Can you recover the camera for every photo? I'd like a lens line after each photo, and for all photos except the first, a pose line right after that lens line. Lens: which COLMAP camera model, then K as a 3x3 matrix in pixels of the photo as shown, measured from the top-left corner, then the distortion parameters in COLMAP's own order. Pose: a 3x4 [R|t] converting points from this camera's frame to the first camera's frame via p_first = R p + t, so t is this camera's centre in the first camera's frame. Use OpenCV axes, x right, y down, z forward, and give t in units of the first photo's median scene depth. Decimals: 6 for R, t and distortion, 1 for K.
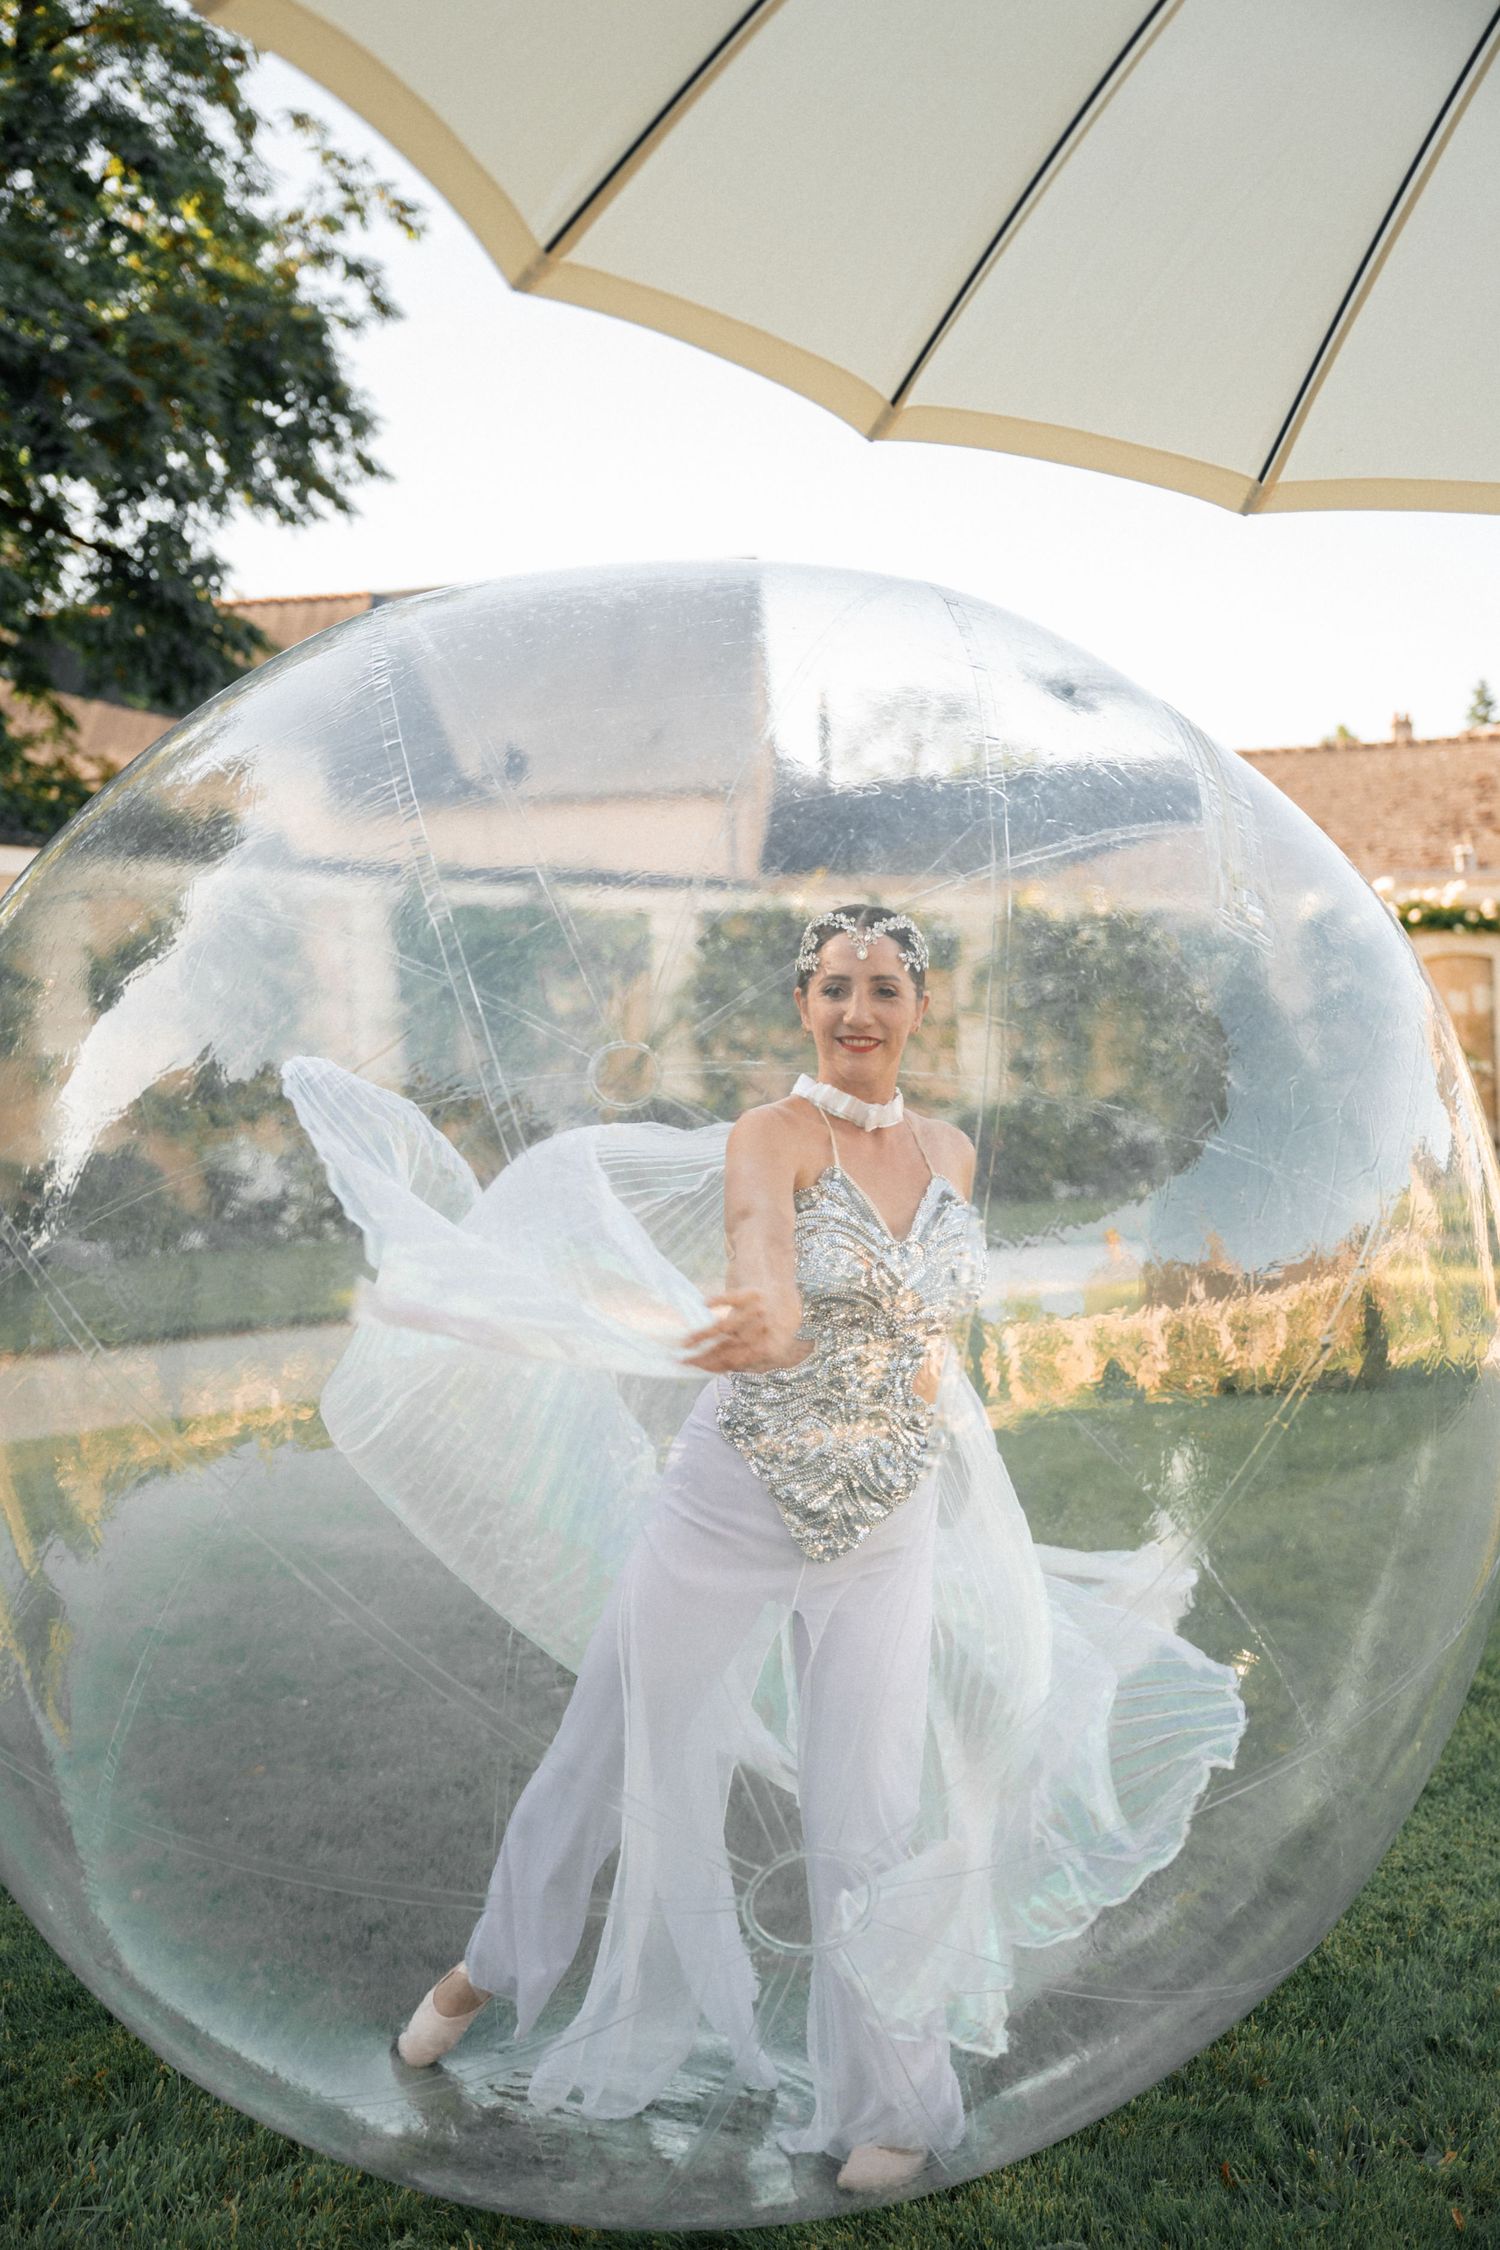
lens RADIAL K [[2368.8, 0, 748.9], [0, 2368.8, 1123.7], [0, 0, 1]] dist [-0.004642, 0.000000]
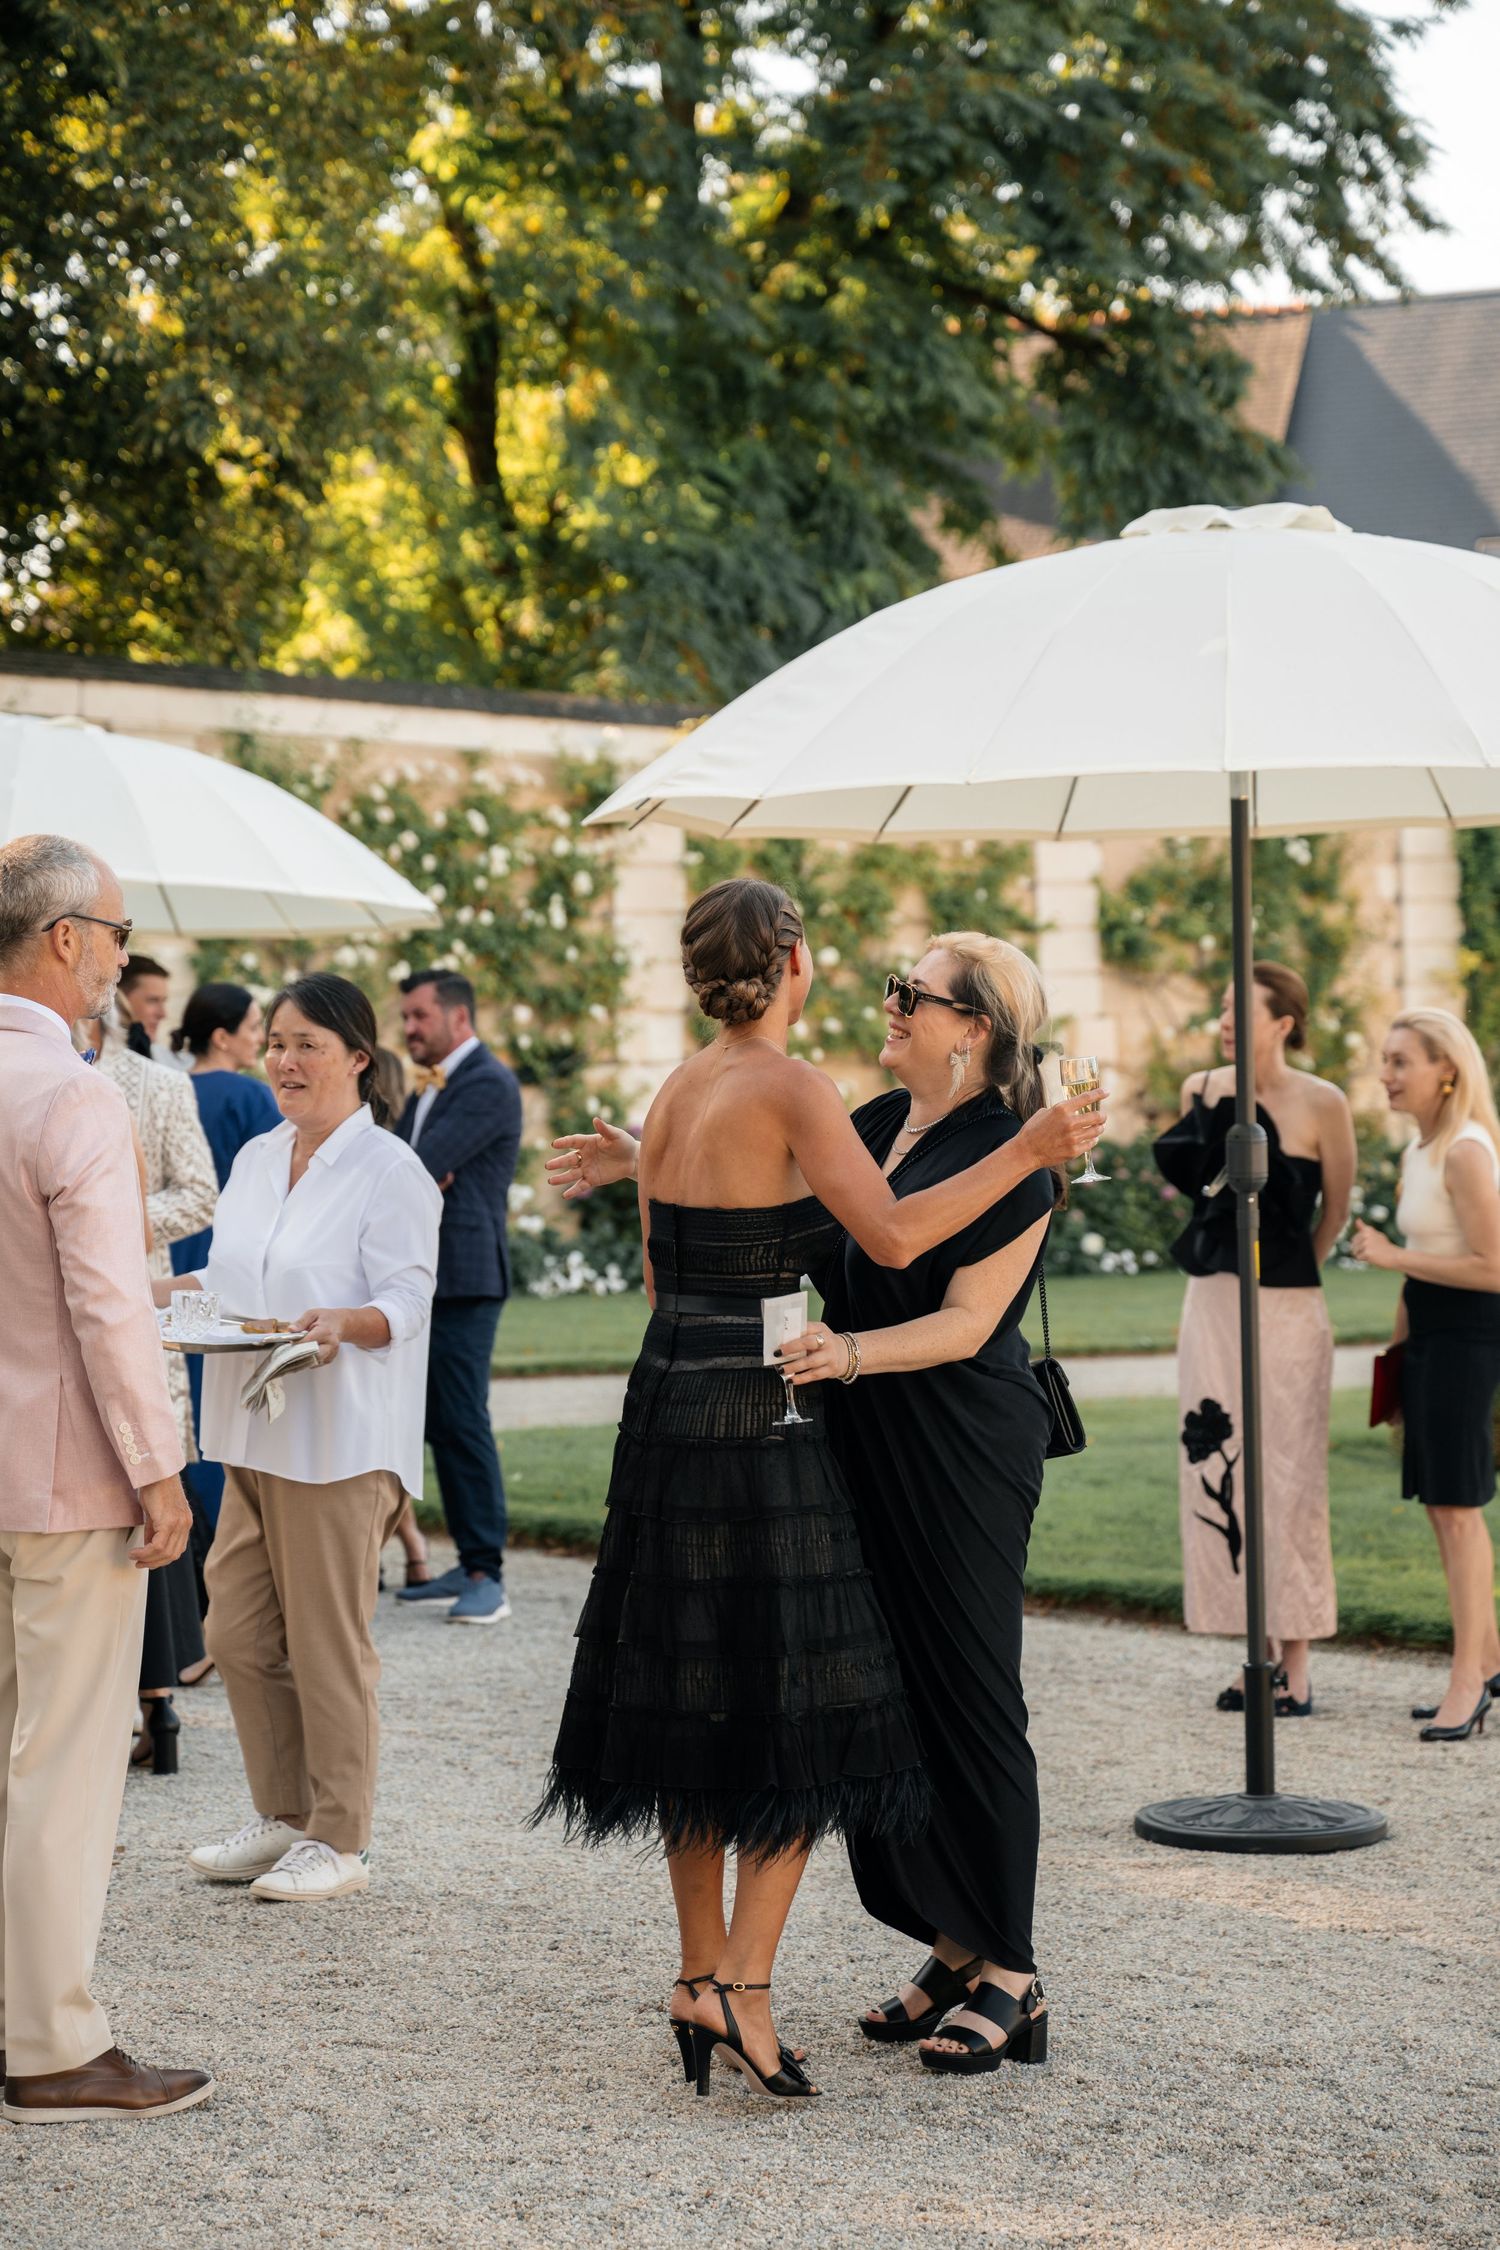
lens RADIAL K [[4520.0, 0, 751.5], [0, 4520.0, 1127.3], [0, 0, 1]] dist [-0.040666, 0.000000]
pose [[0.975003, 0.027216, -0.220520, -0.047610], [-0.026856, 0.999629, 0.004630, 0.003779], [0.220565, 0.001408, 0.975371, -0.410985]]
